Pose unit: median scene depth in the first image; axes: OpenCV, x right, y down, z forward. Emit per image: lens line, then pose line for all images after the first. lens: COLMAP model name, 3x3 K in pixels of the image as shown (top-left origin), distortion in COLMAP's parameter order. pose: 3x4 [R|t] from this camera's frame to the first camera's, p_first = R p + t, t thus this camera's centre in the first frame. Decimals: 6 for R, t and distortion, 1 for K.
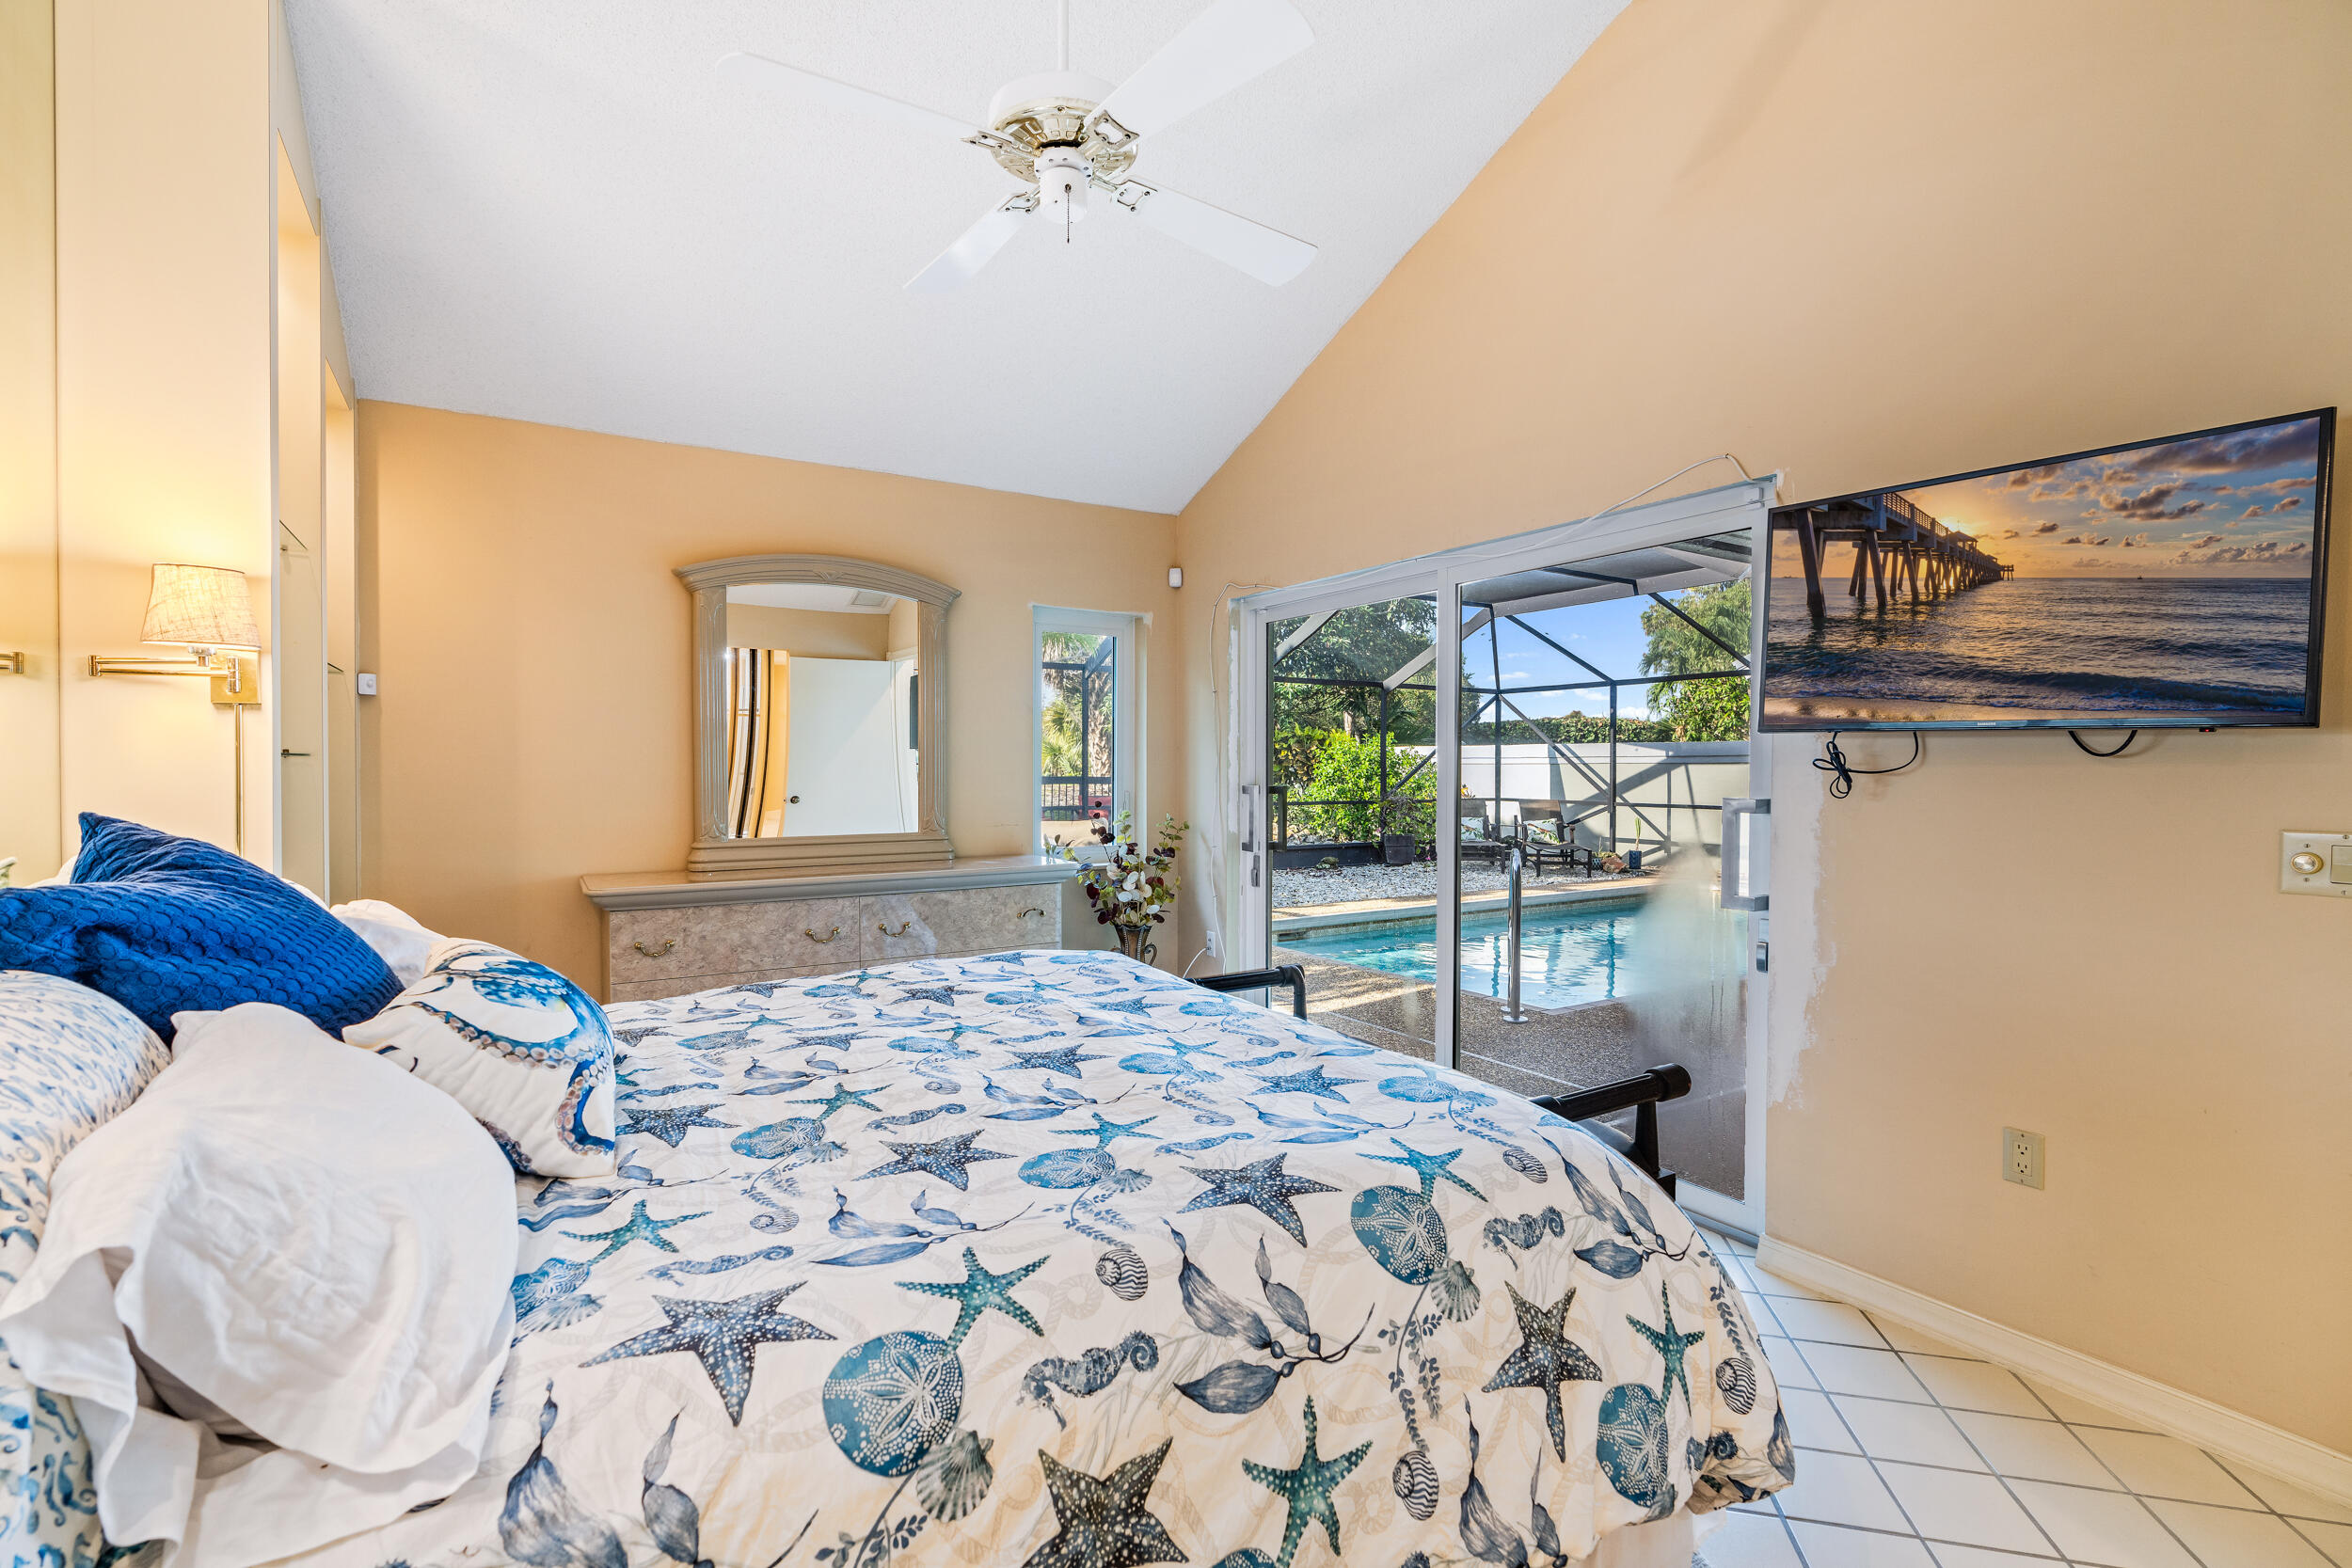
lens RADIAL K [[1070.0, 0, 1176.6], [0, 1070.0, 784.2], [0, 0, 1]] dist [0.000380, 0.001676]
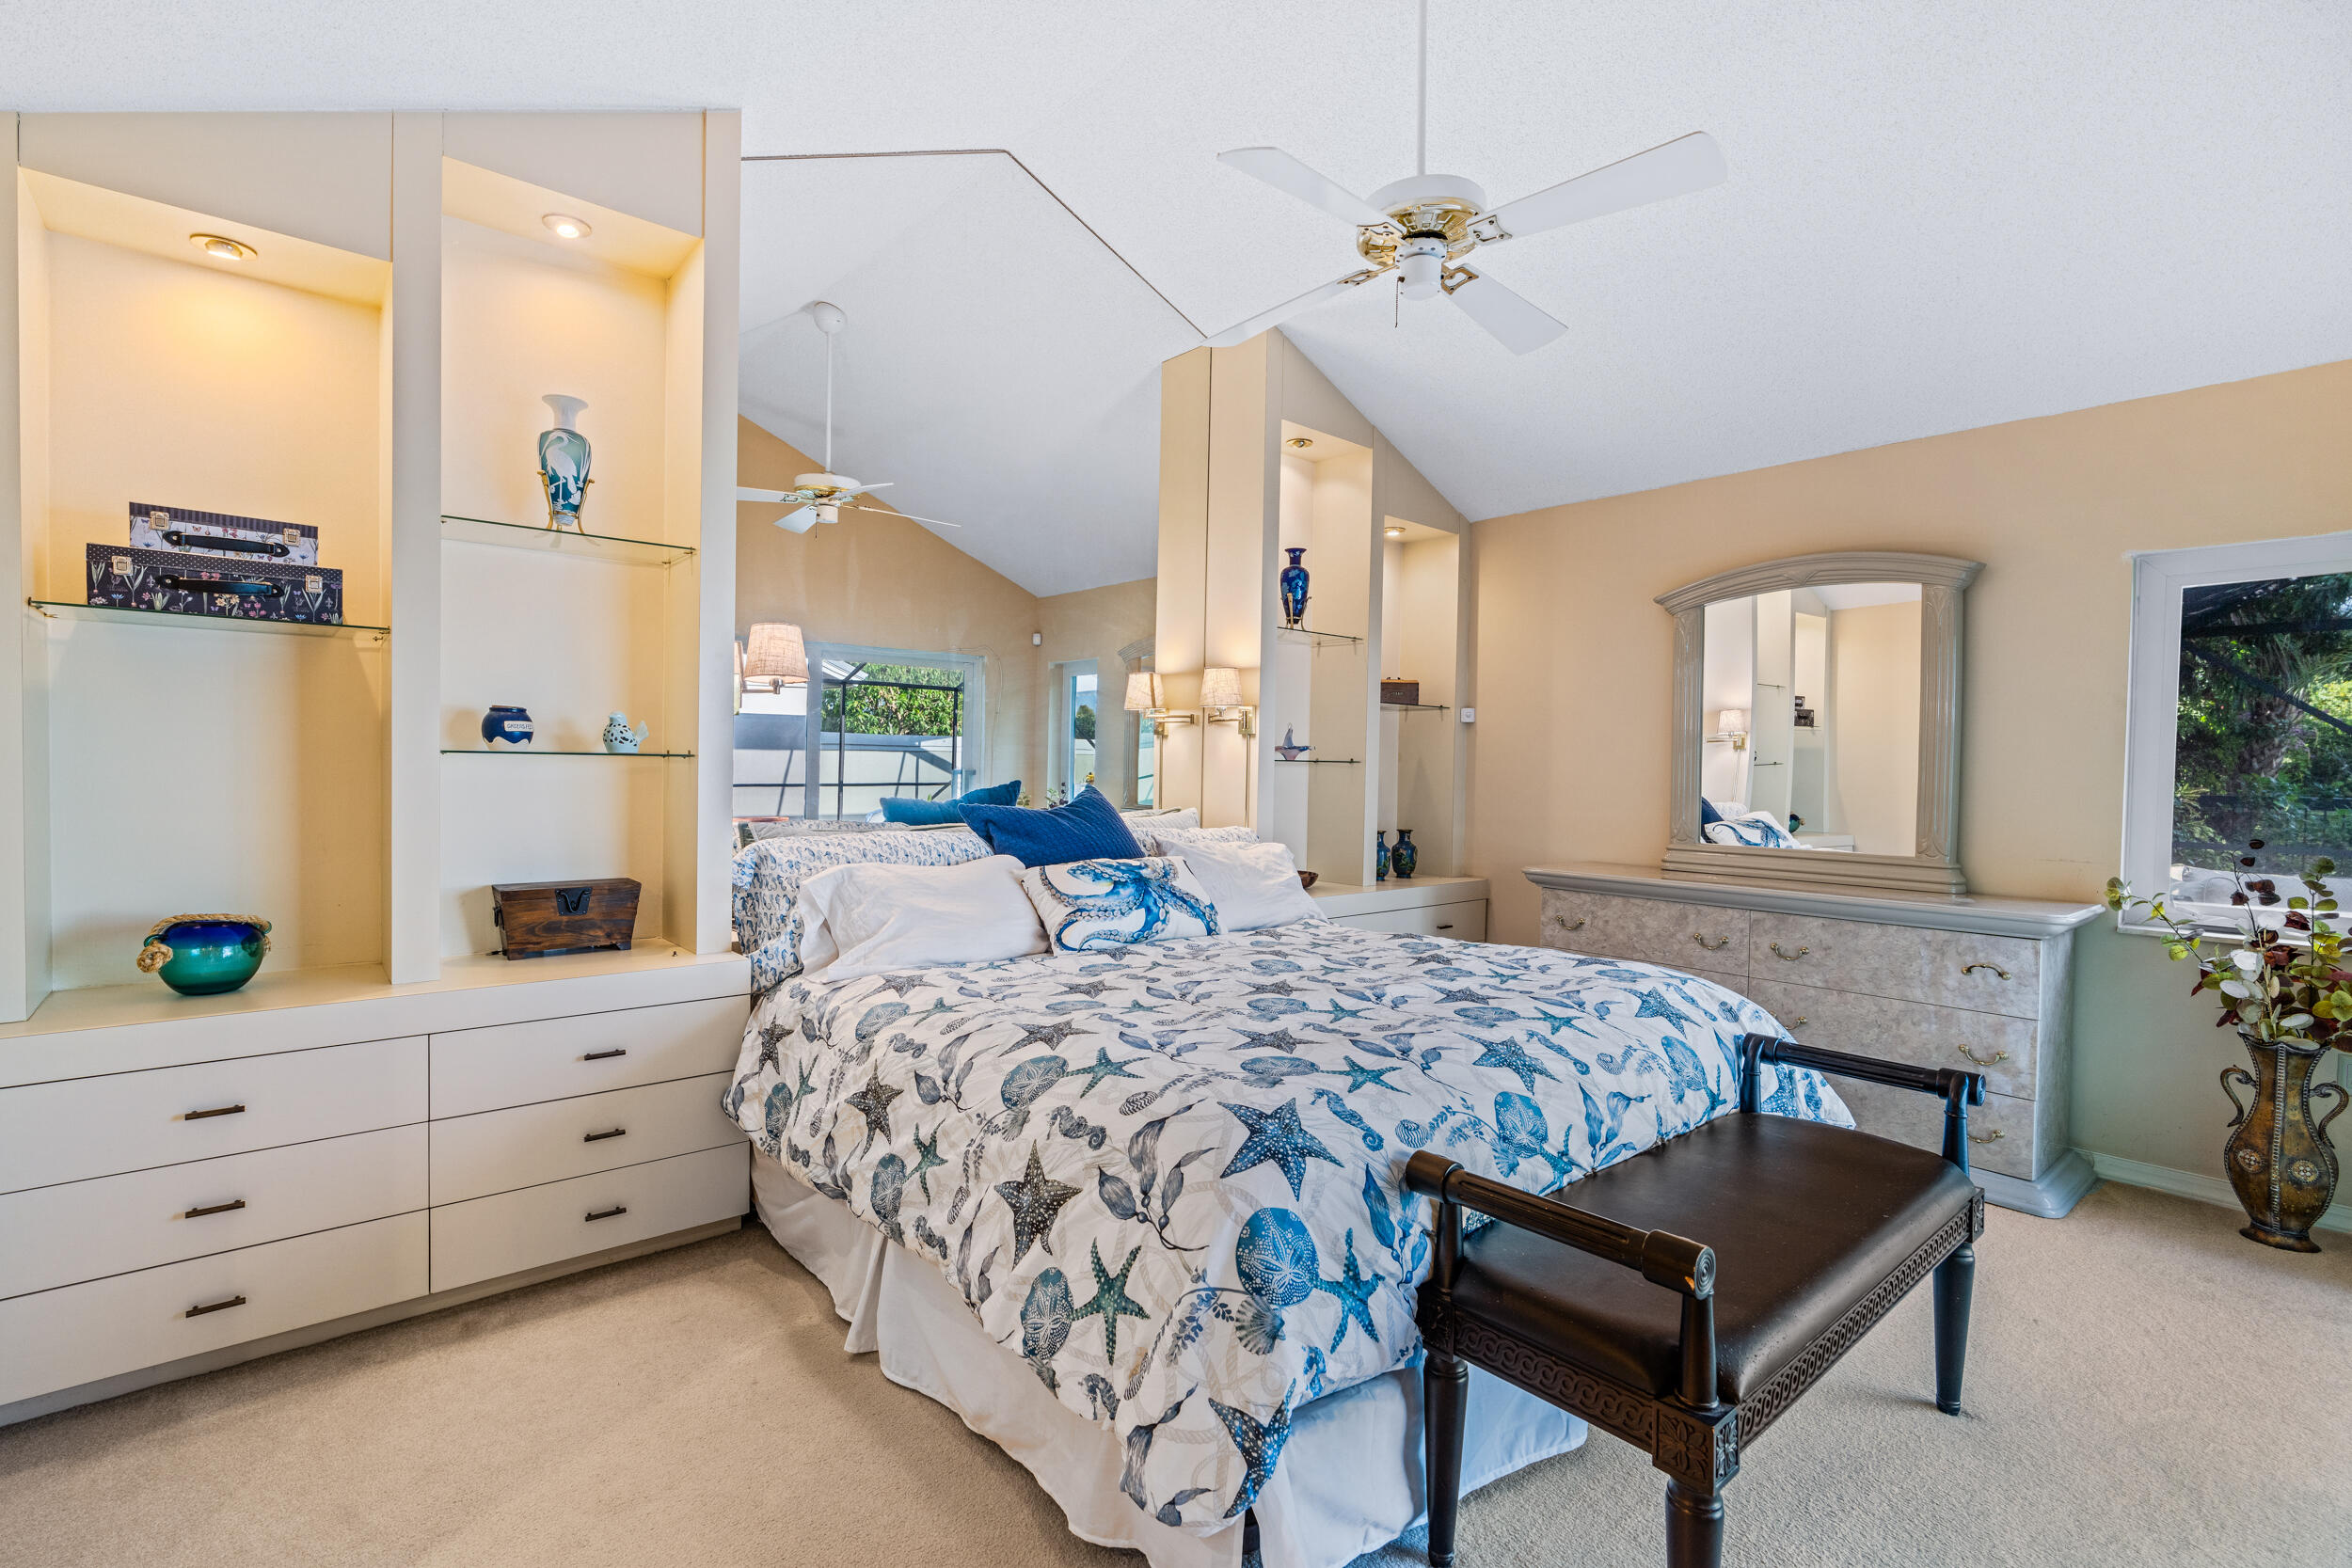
lens RADIAL K [[1070.0, 0, 1165.2], [0, 1070.0, 776.6], [0, 0, 1]] dist [0.000380, 0.001676]
pose [[0.148214, 0.013172, -0.988868, 1.442699], [-0.033547, 0.999403, 0.008284, -0.016056], [0.988386, 0.031946, 0.148567, 0.809044]]
